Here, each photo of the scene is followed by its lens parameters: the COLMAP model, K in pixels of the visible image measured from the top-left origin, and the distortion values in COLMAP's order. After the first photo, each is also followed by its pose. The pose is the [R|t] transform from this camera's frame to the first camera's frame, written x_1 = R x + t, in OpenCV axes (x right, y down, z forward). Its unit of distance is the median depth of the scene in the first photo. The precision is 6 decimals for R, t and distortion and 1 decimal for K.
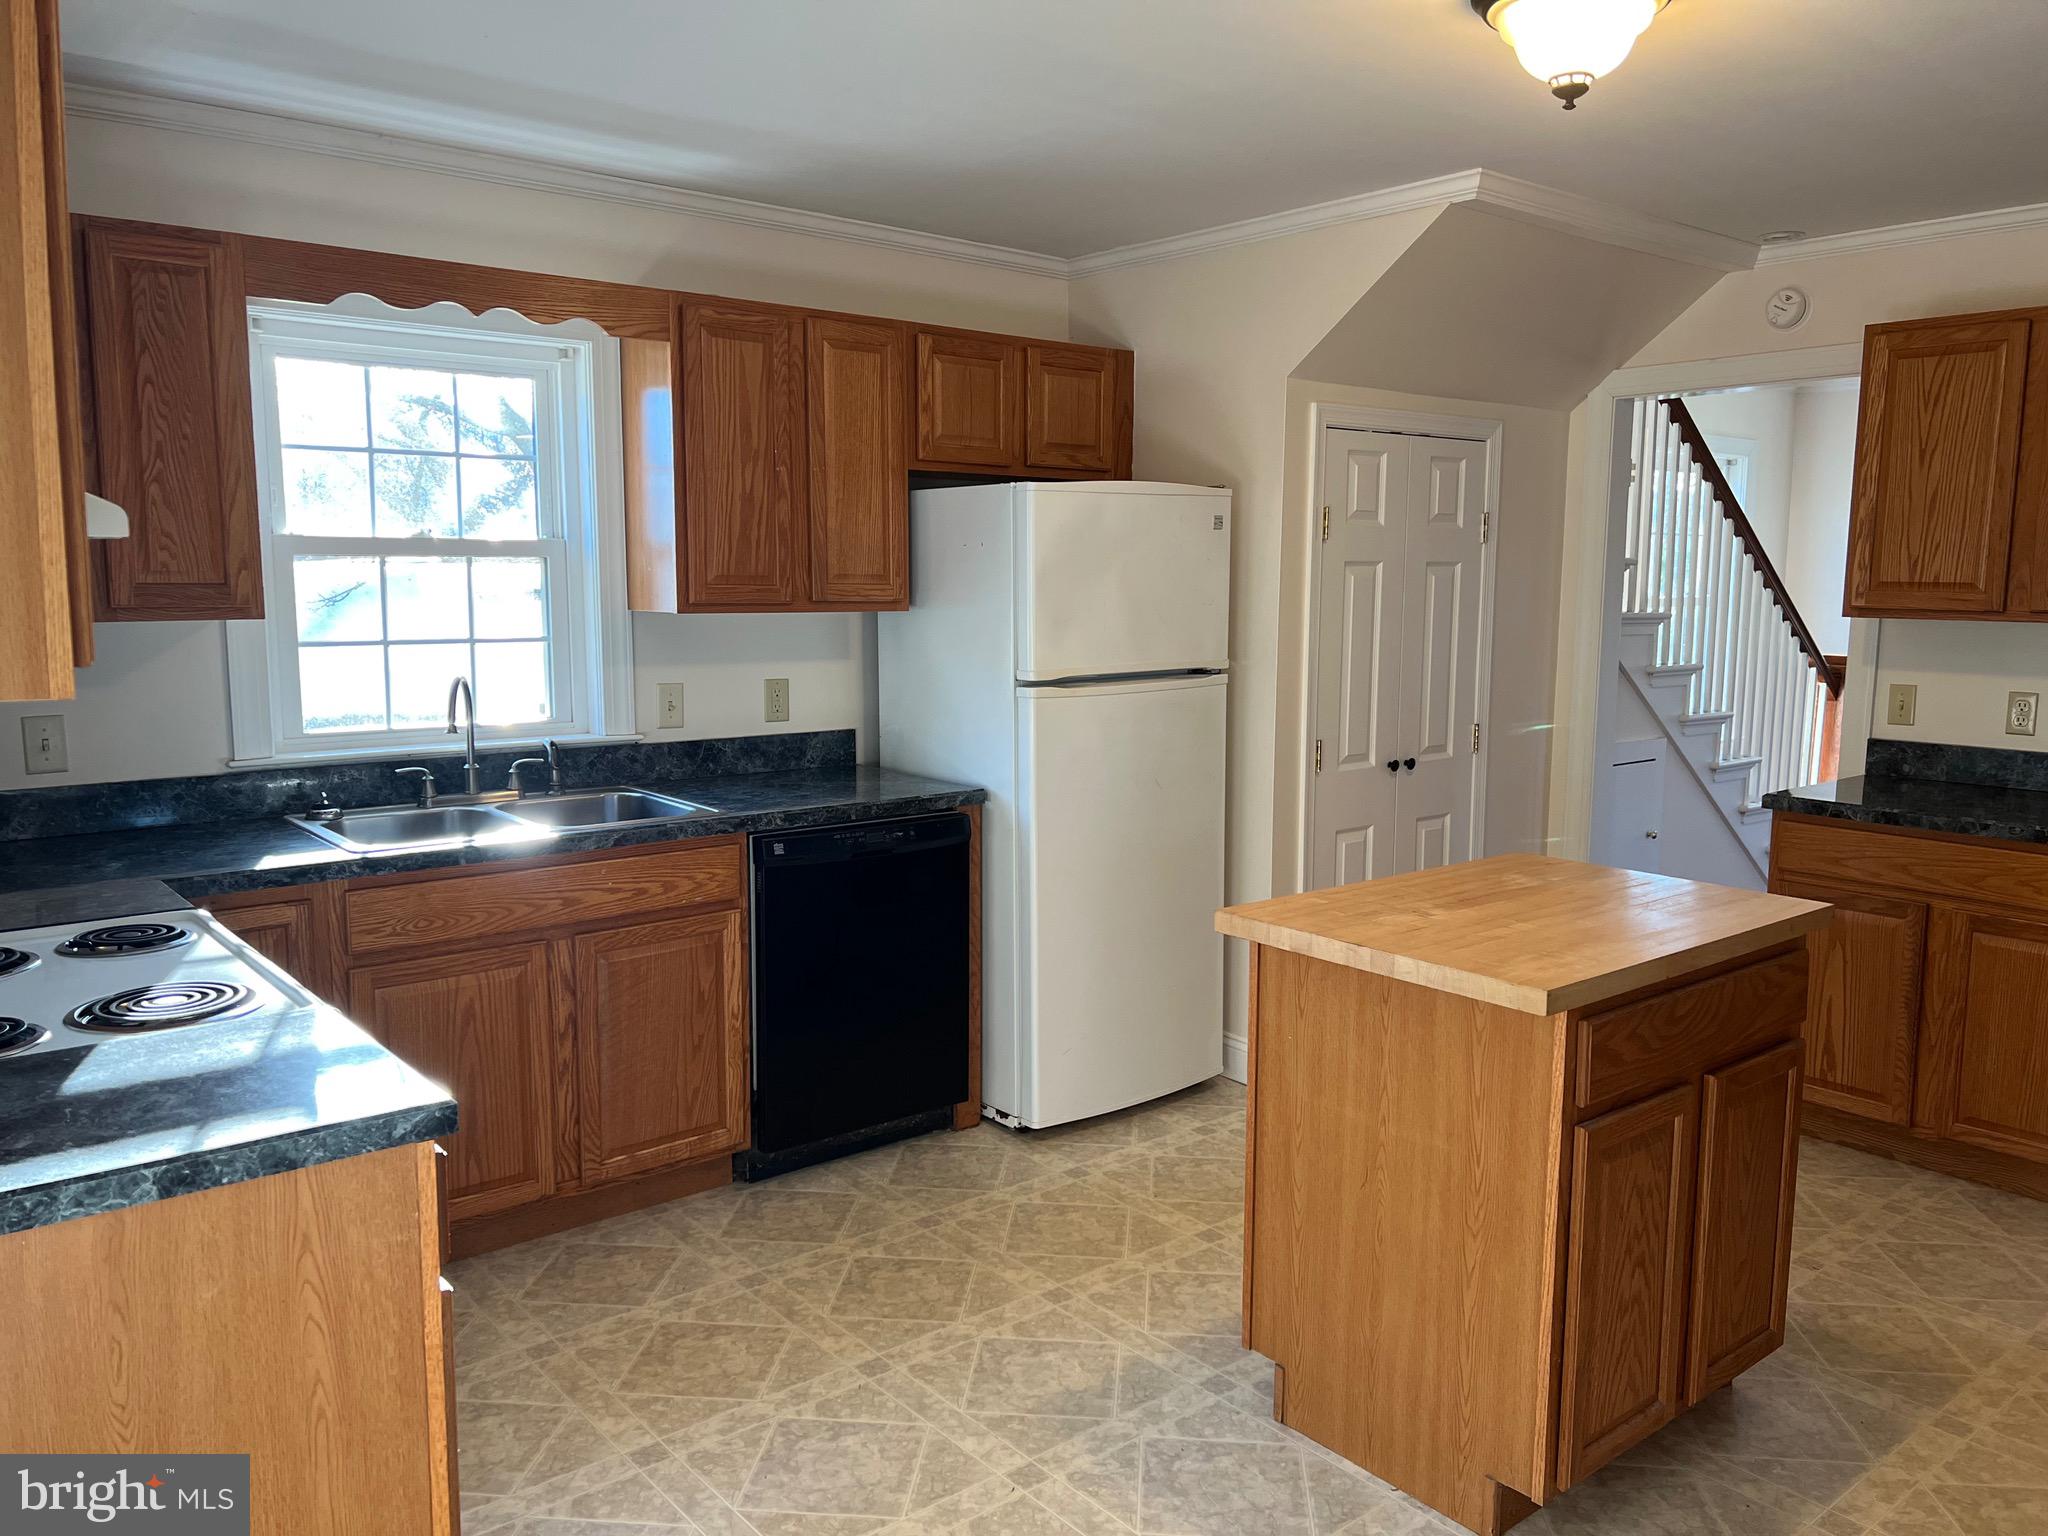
lens RADIAL K [[1541.9, 0, 1024.0], [0, 1541.9, 768.0], [0, 0, 1]] dist [0.022179, -0.001379]
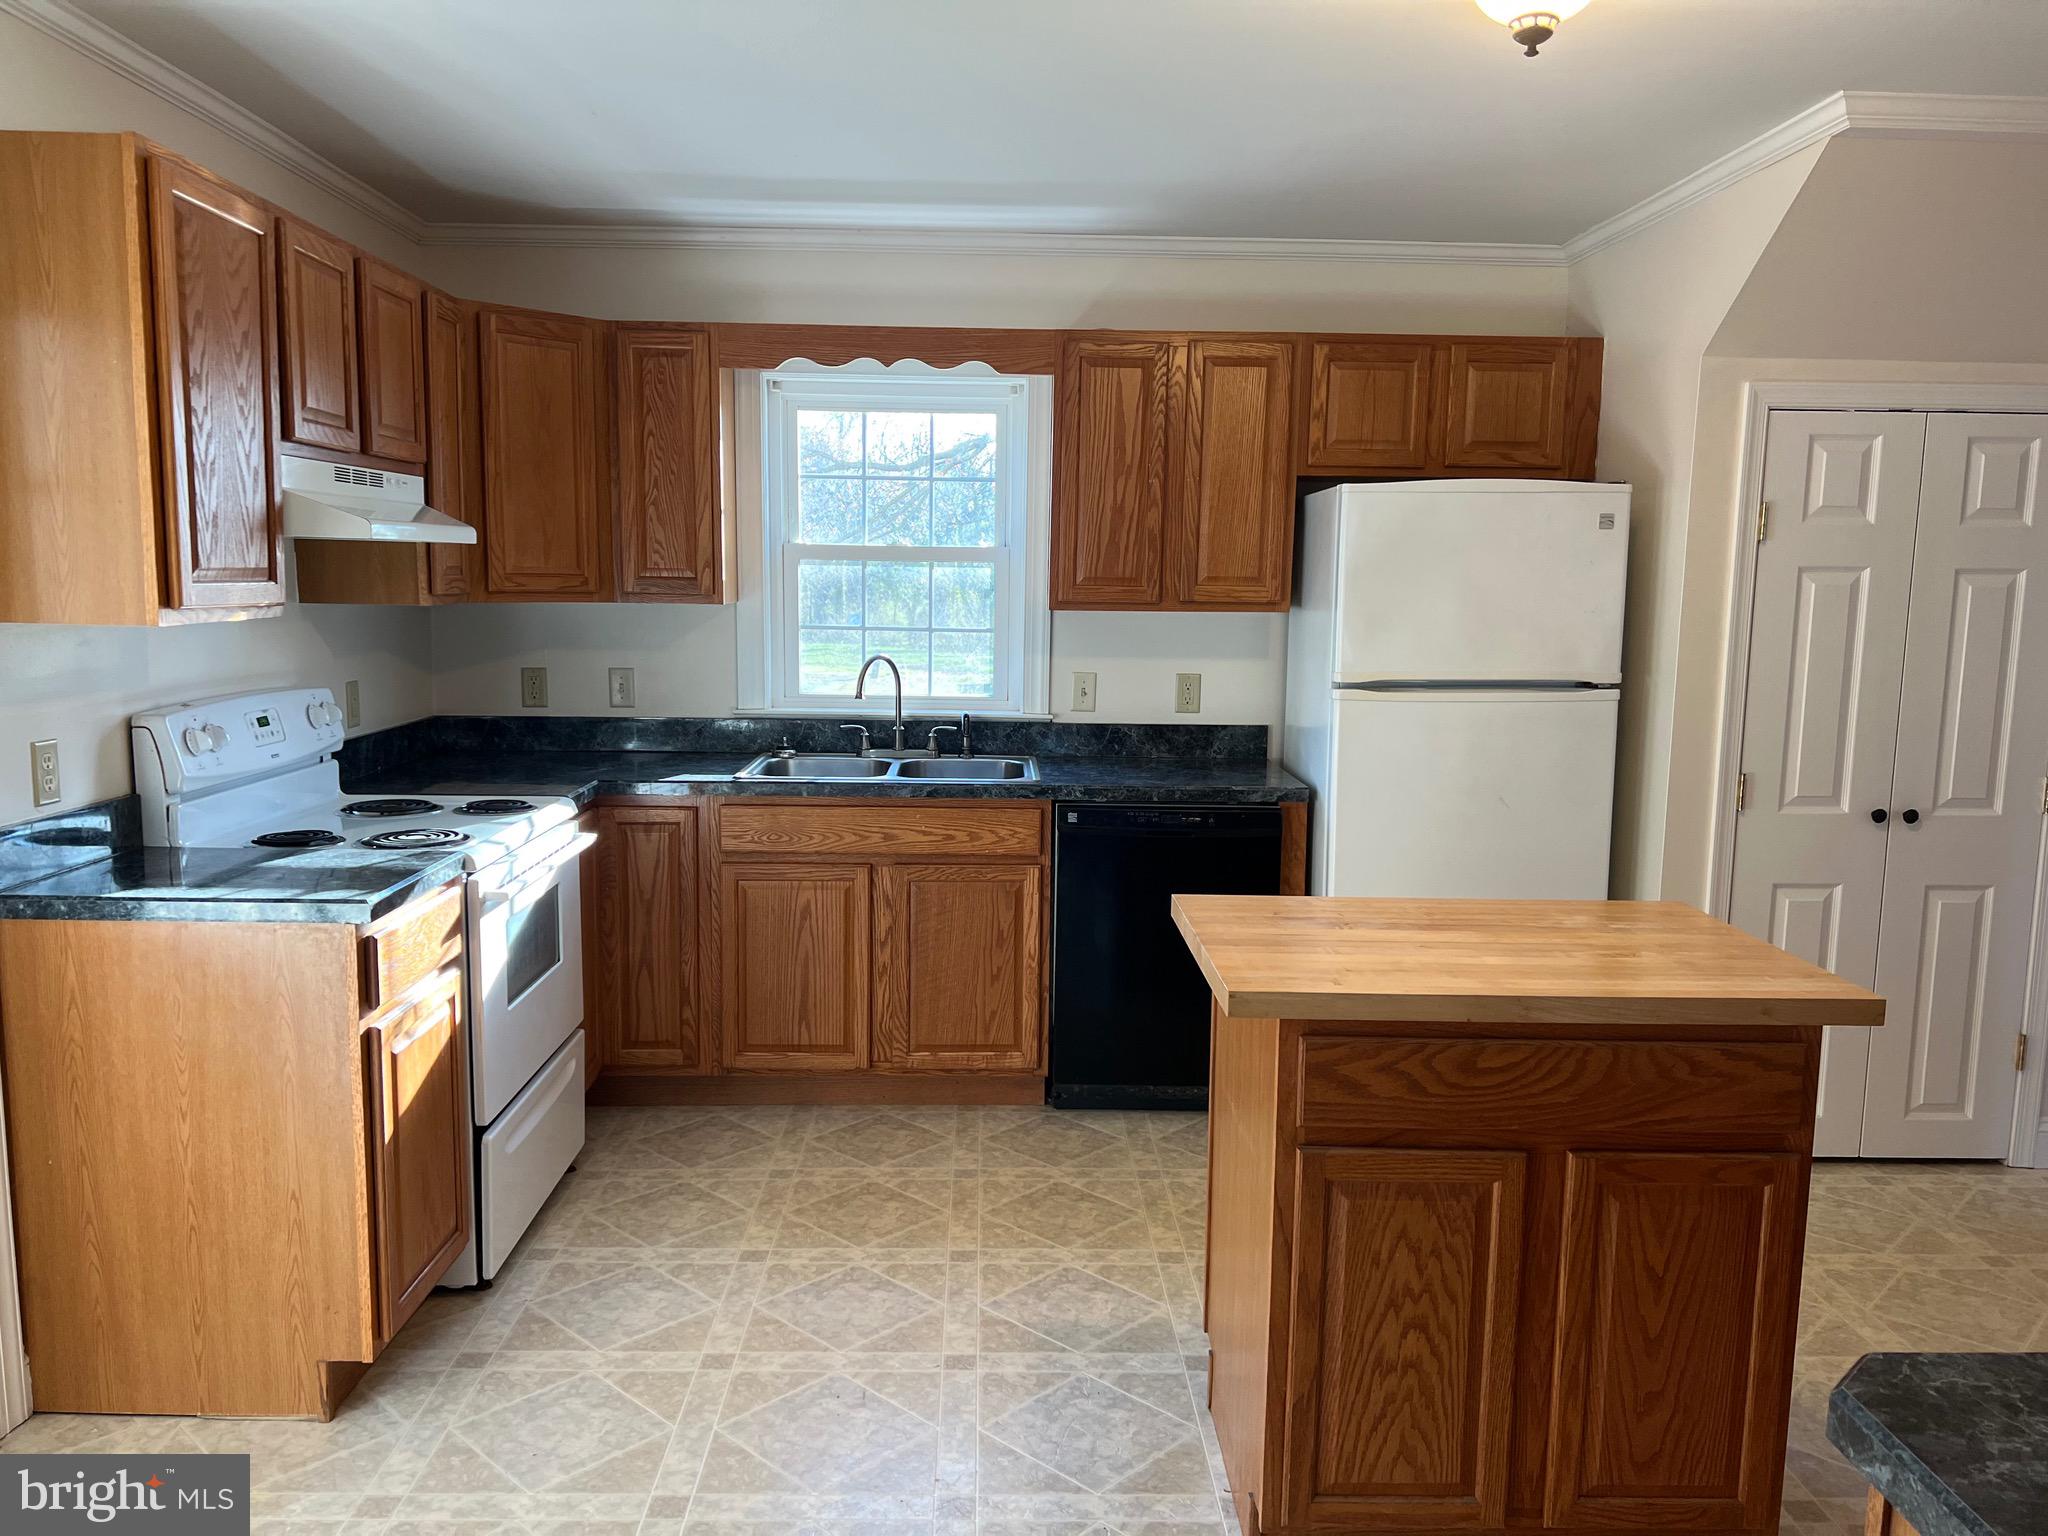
lens RADIAL K [[1539.7, 0, 1022.7], [0, 1539.7, 781.9], [0, 0, 1]] dist [0.119211, -0.172842]
pose [[0.781931, 0.090224, -0.616801, 0.515498], [-0.090896, 0.995397, 0.030373, -0.004710], [0.616703, 0.032315, 0.786533, 0.082432]]
